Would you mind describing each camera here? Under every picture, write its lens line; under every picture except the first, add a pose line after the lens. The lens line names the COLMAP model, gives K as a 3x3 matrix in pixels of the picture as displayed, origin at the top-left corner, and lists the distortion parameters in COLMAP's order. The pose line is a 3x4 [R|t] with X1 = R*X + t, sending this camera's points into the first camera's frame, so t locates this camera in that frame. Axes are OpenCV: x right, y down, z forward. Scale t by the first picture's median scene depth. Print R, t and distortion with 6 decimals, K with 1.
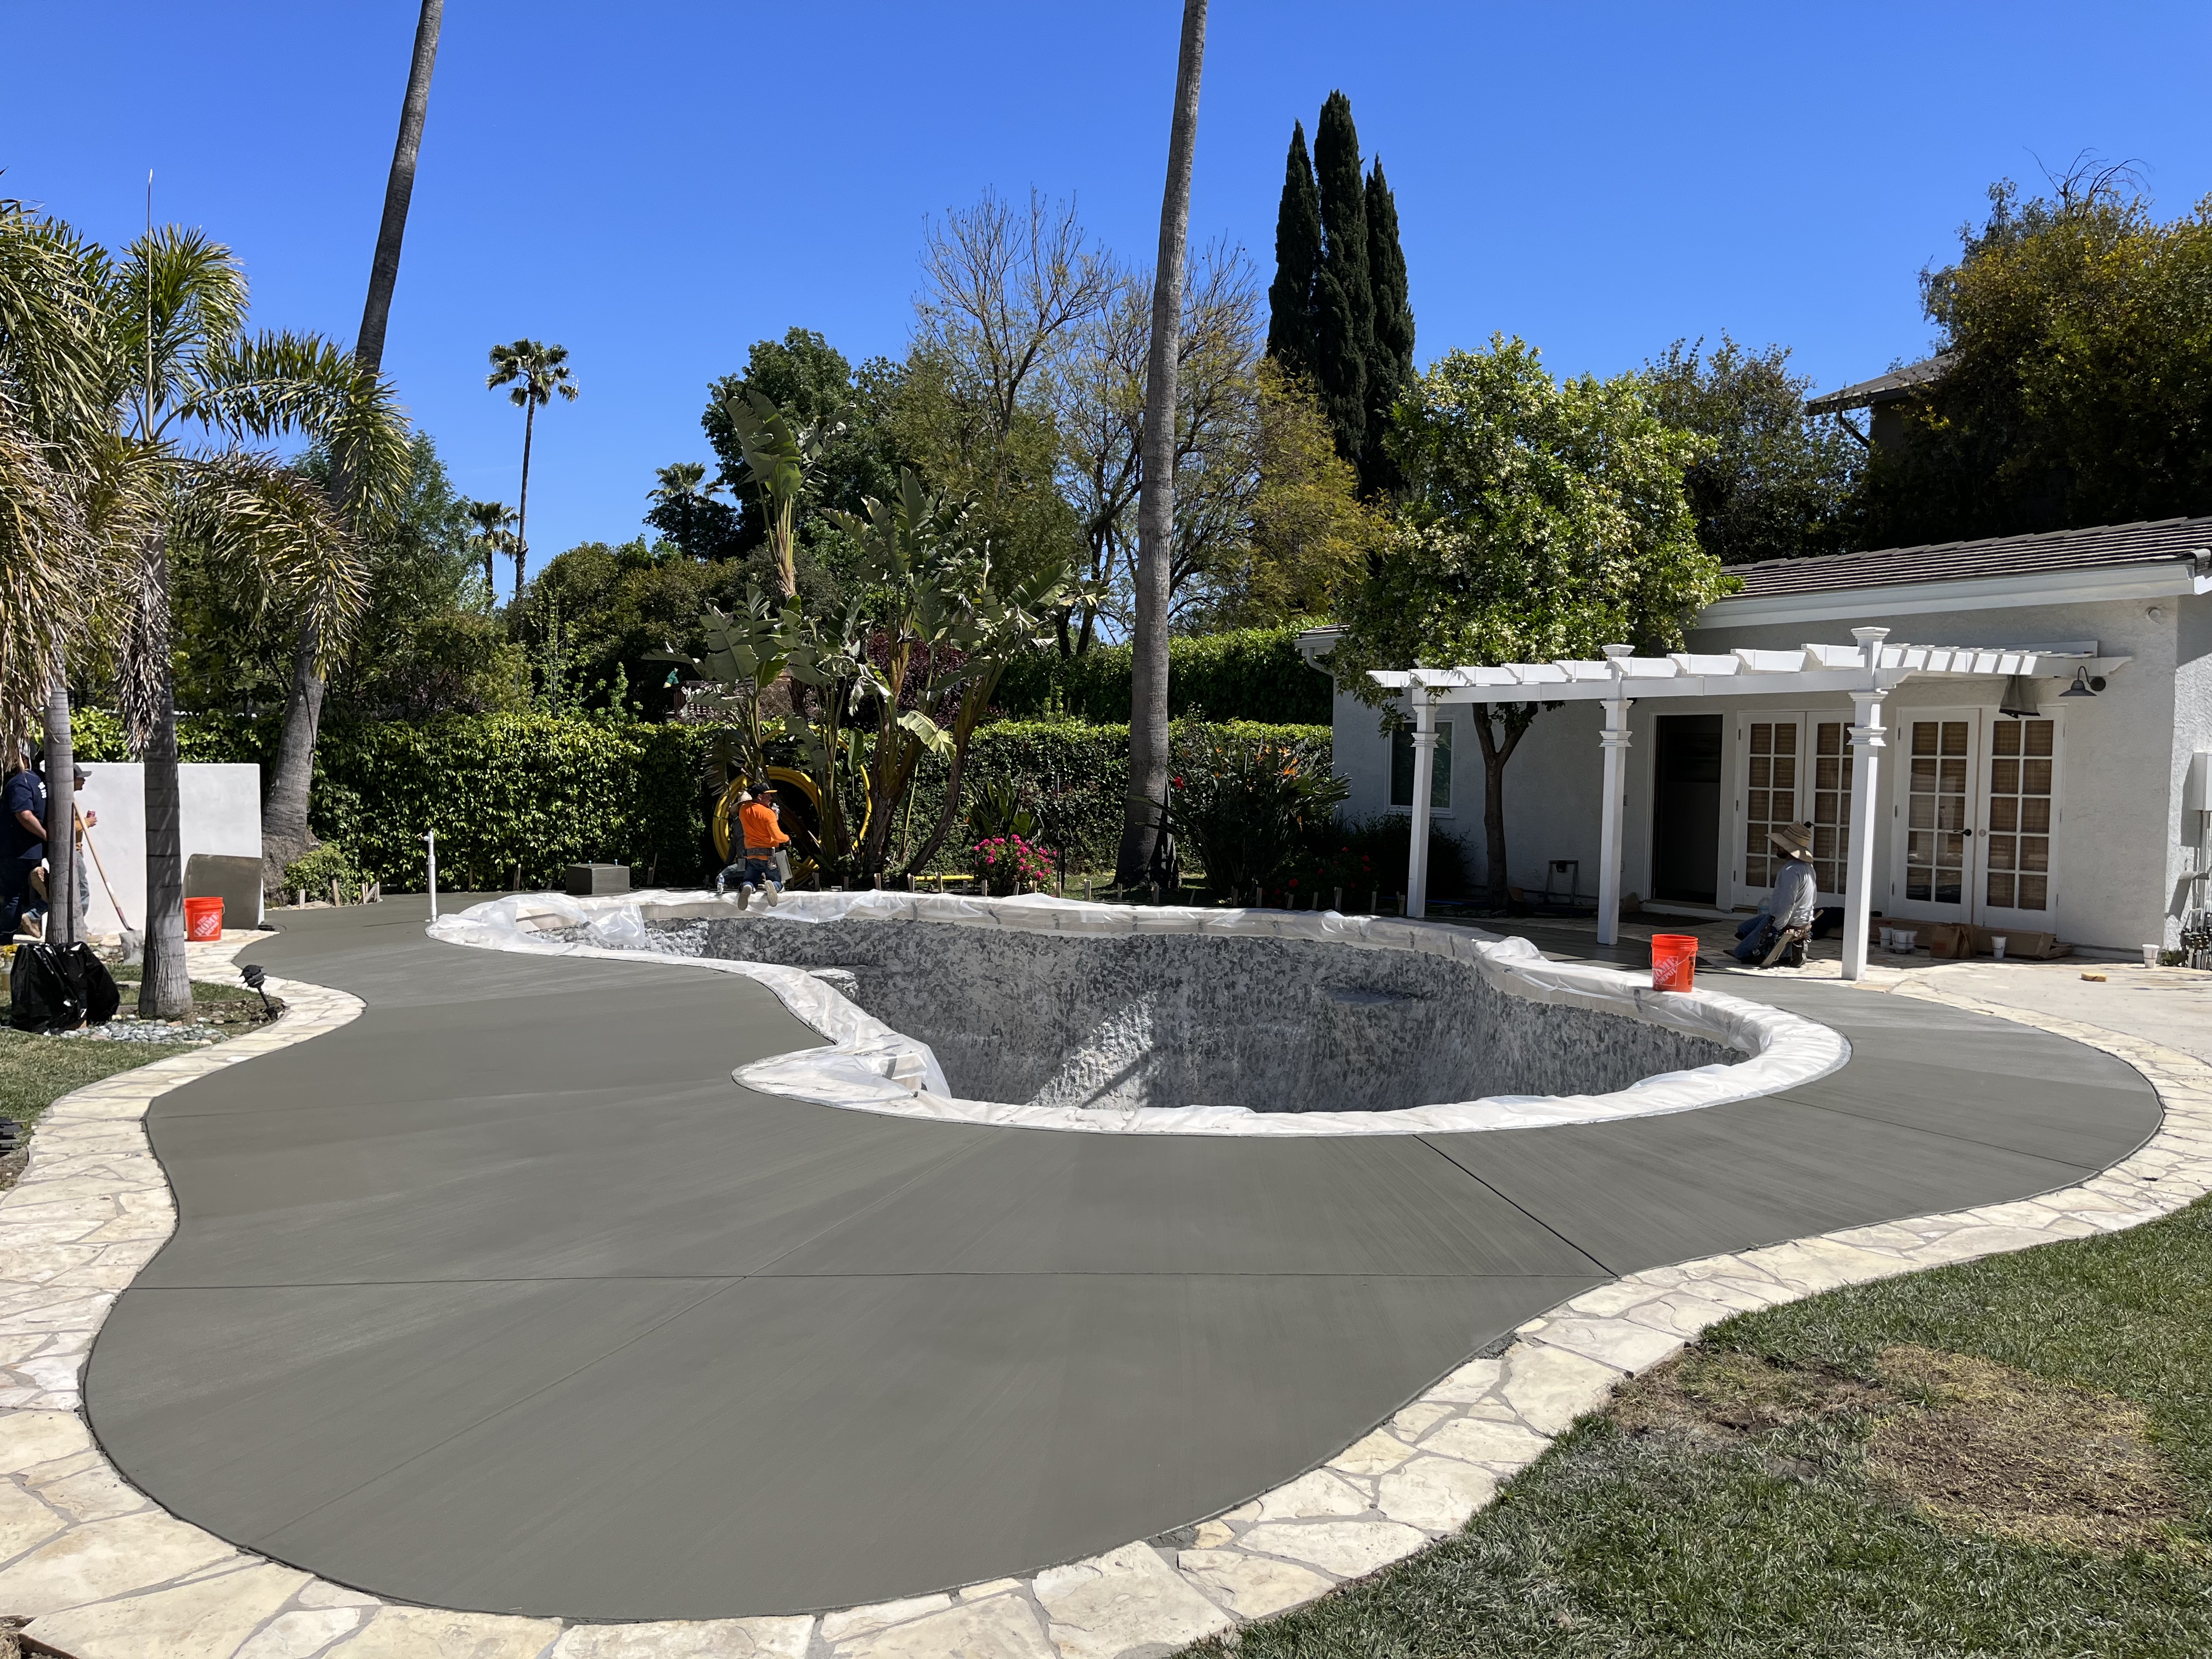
lens RADIAL K [[1667.0, 0, 1086.3], [0, 1667.0, 838.8], [0, 0, 1]] dist [0.098662, -0.129382]
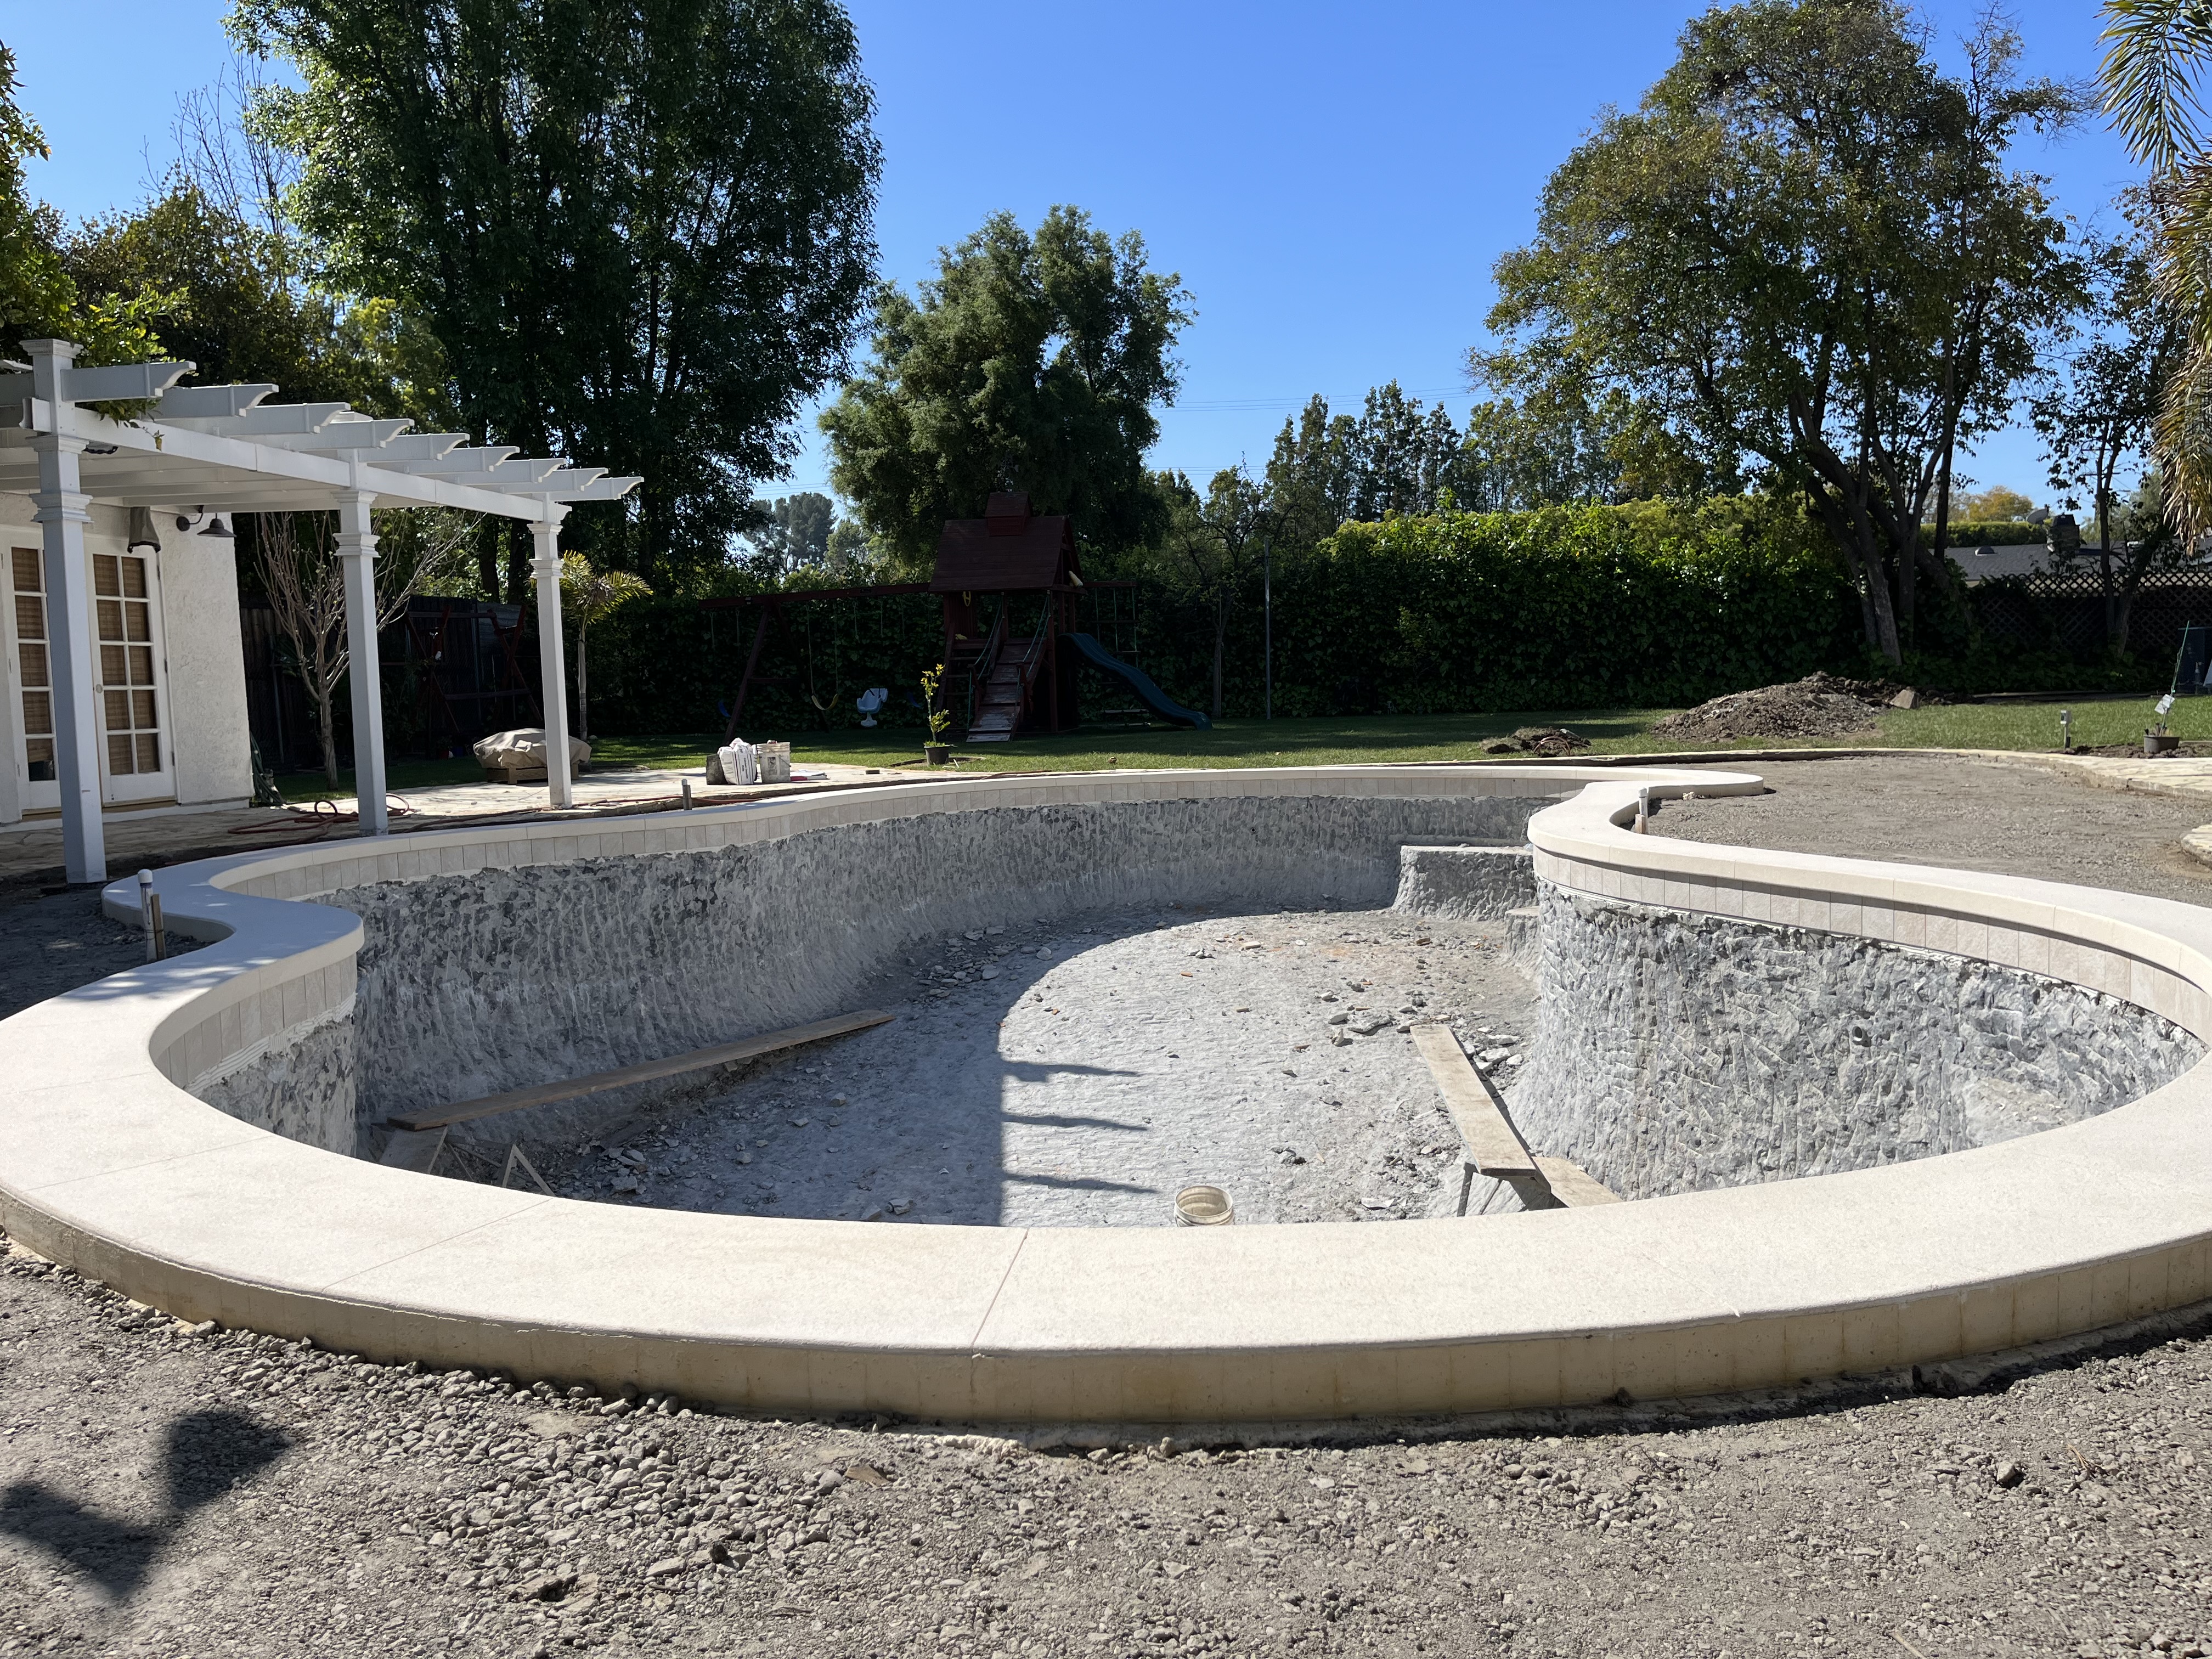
lens RADIAL K [[1658.7, 0, 1101.3], [0, 1658.7, 830.3], [0, 0, 1]] dist [0.076006, -0.096772]
pose [[-0.728056, -0.048718, 0.683784, -0.357019], [0.056596, 0.989794, 0.130782, -0.012841], [-0.683177, 0.133916, -0.717869, 1.136334]]
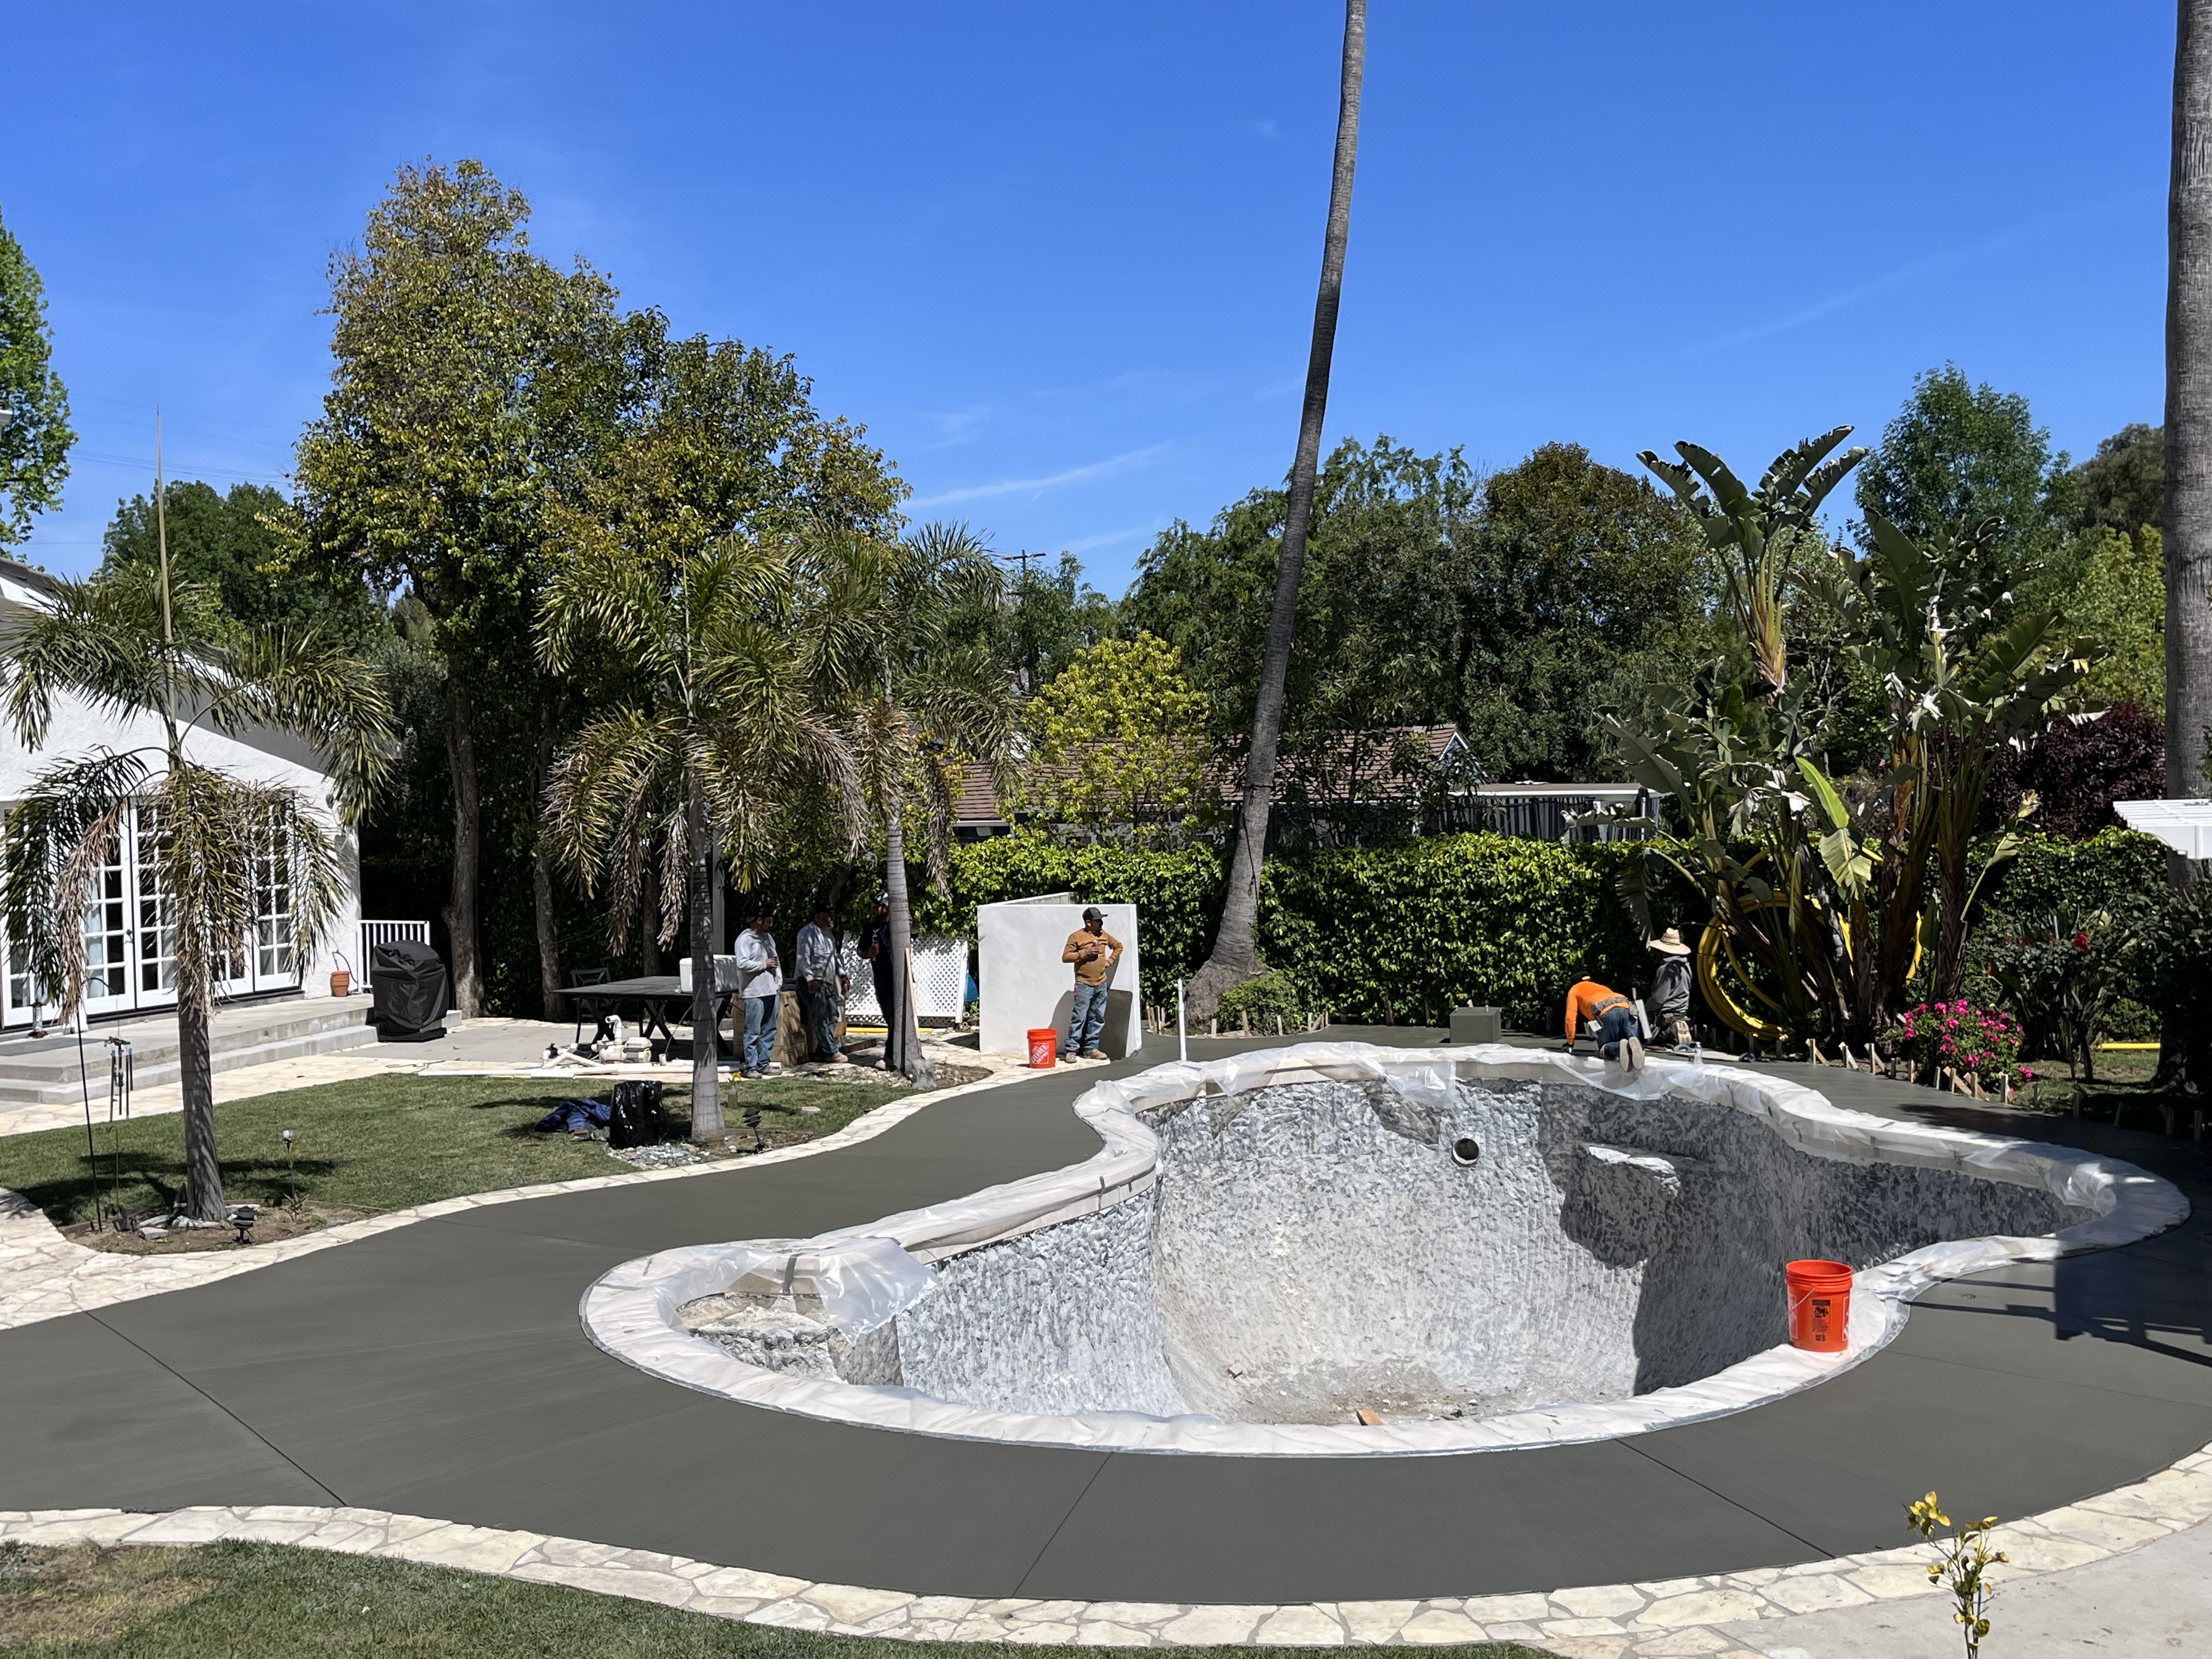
lens RADIAL K [[2245.3, 0, 1082.0], [0, 2245.3, 799.3], [0, 0, 1]] dist [0.089505, -0.181260]
pose [[0.565399, -0.014569, -0.824689, 0.644929], [-0.007655, 0.999708, -0.022909, -0.074666], [0.824782, 0.019265, 0.565123, 0.153320]]
